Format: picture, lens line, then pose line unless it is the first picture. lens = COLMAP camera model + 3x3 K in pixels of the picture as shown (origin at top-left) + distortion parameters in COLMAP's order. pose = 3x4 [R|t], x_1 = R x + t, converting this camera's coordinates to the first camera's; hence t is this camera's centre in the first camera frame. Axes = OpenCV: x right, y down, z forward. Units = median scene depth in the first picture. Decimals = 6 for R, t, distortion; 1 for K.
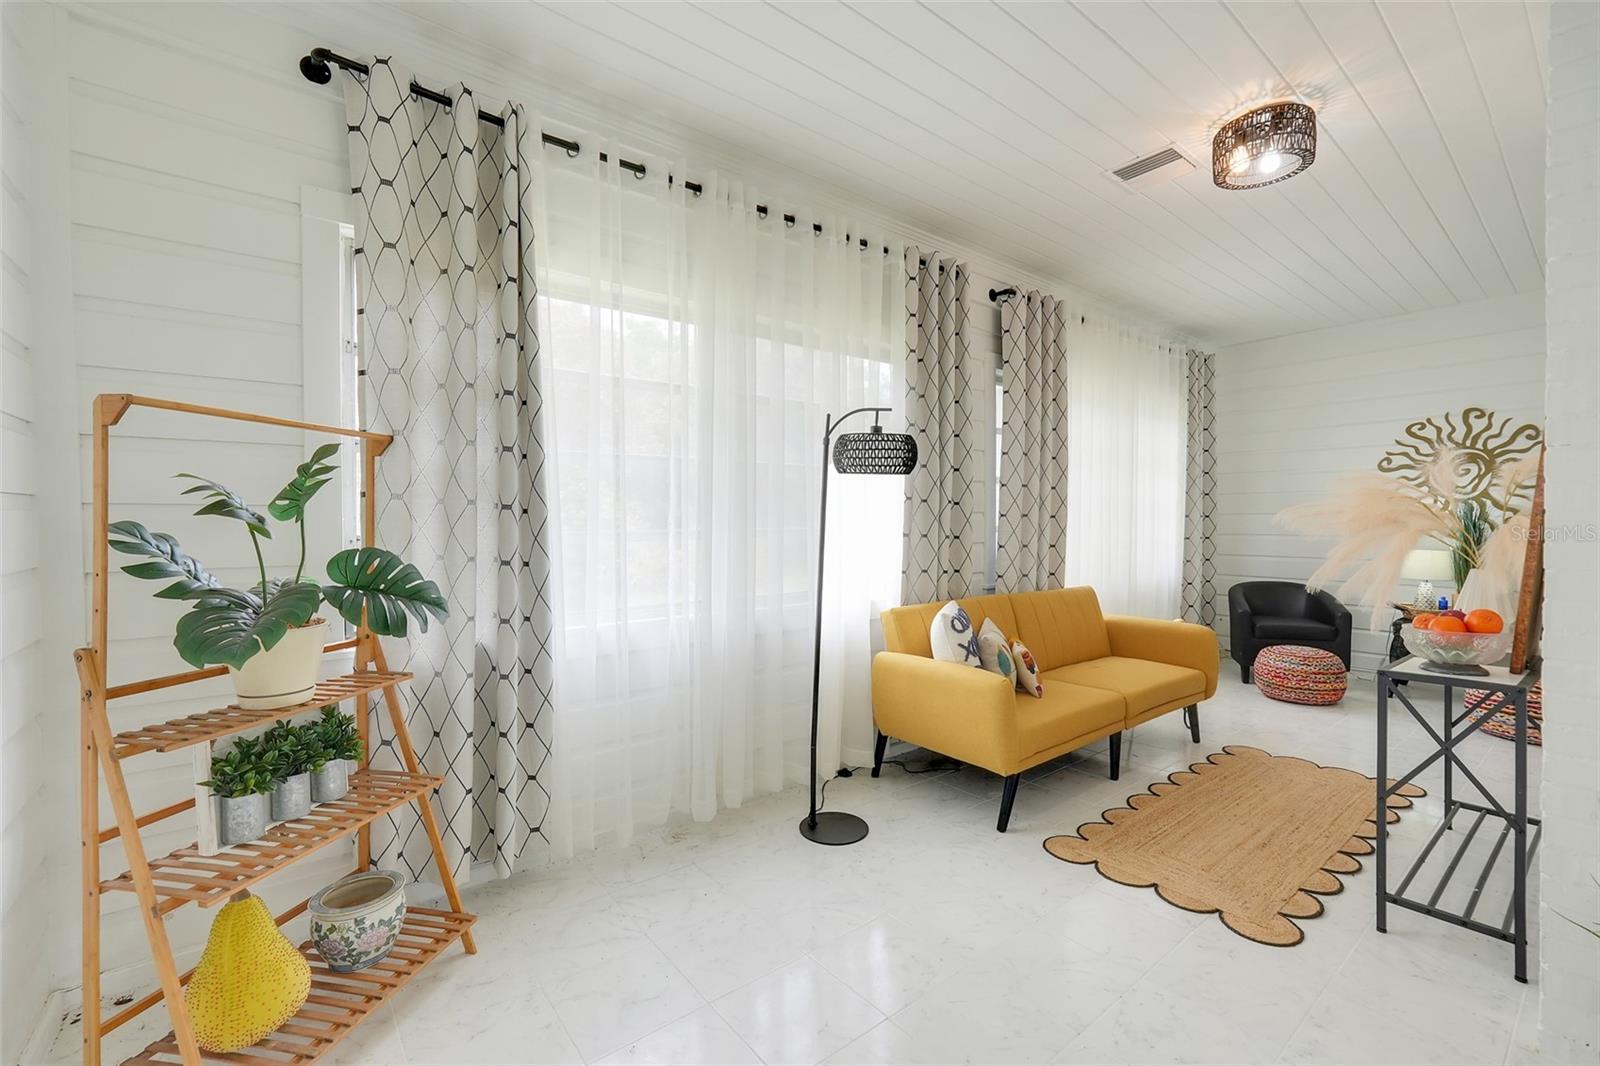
lens RADIAL K [[678.4, 0, 801.3], [0, 678.4, 531.7], [0, 0, 1]] dist [-0.000401, 0.000014]
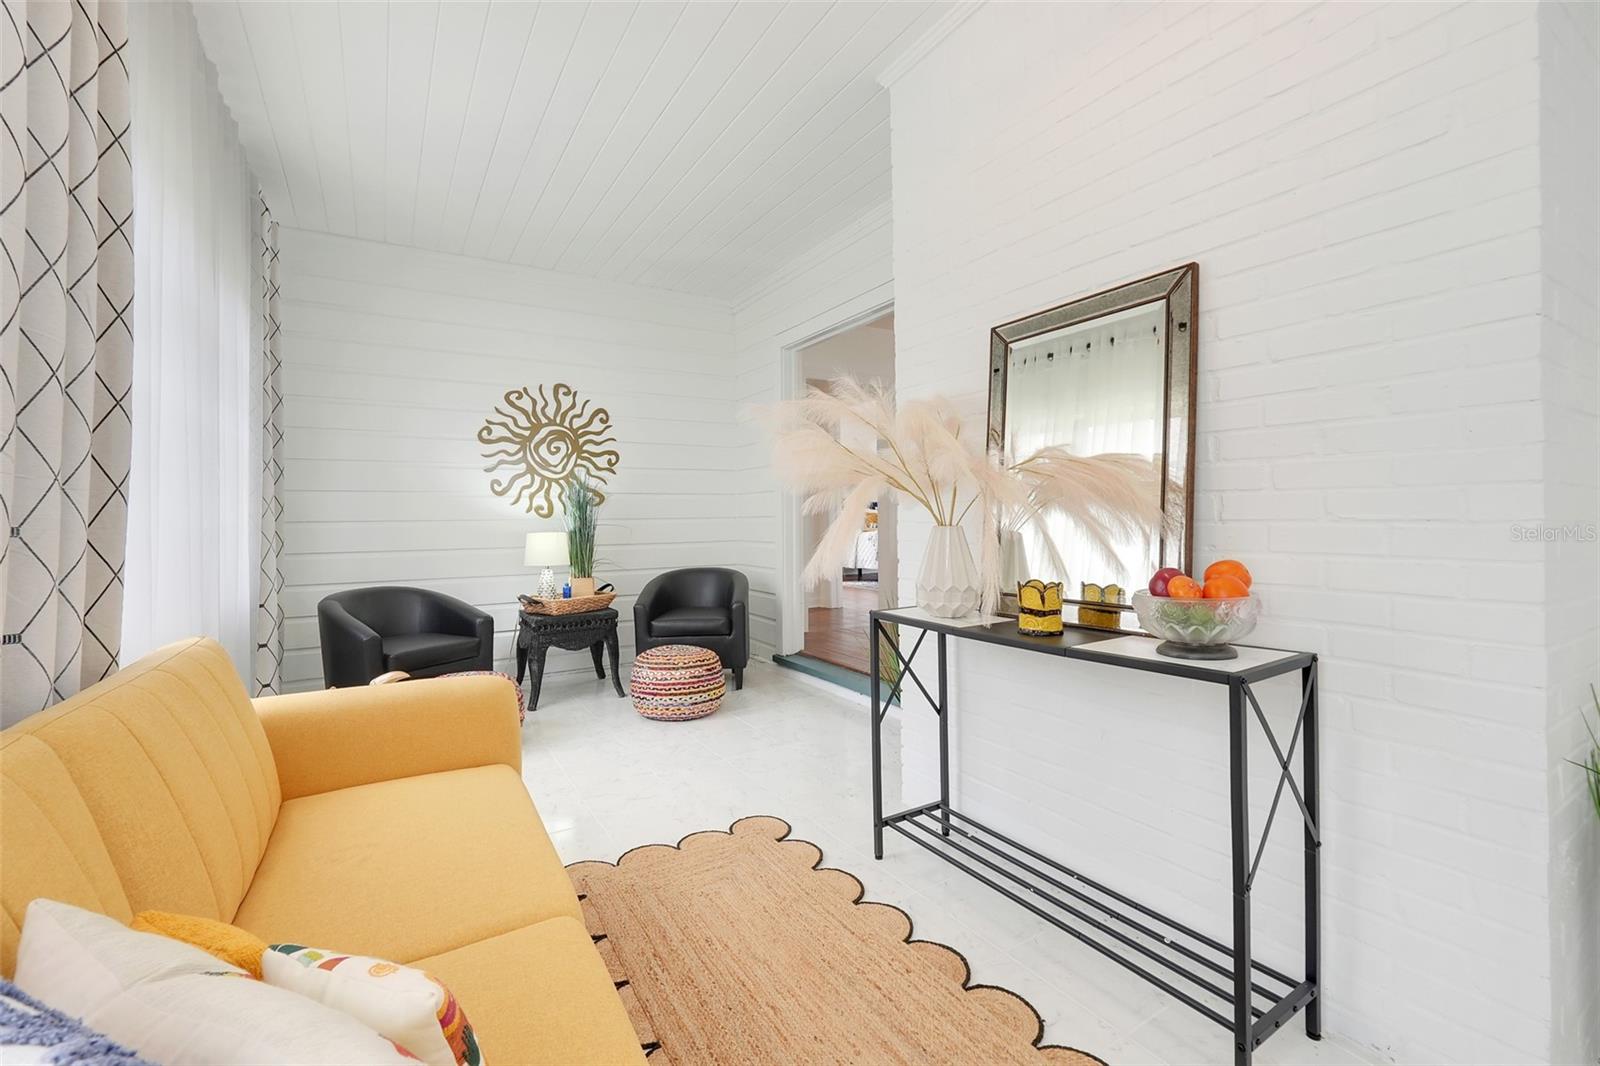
lens RADIAL K [[739.3, 0, 825.7], [0, 739.3, 506.7], [0, 0, 1]] dist [-0.003158, -0.000309]
pose [[0.127904, 0.012129, 0.991712, 0.008266], [0.022494, 0.999633, -0.015127, 0.014789], [-0.991531, 0.024243, 0.127584, 0.505089]]
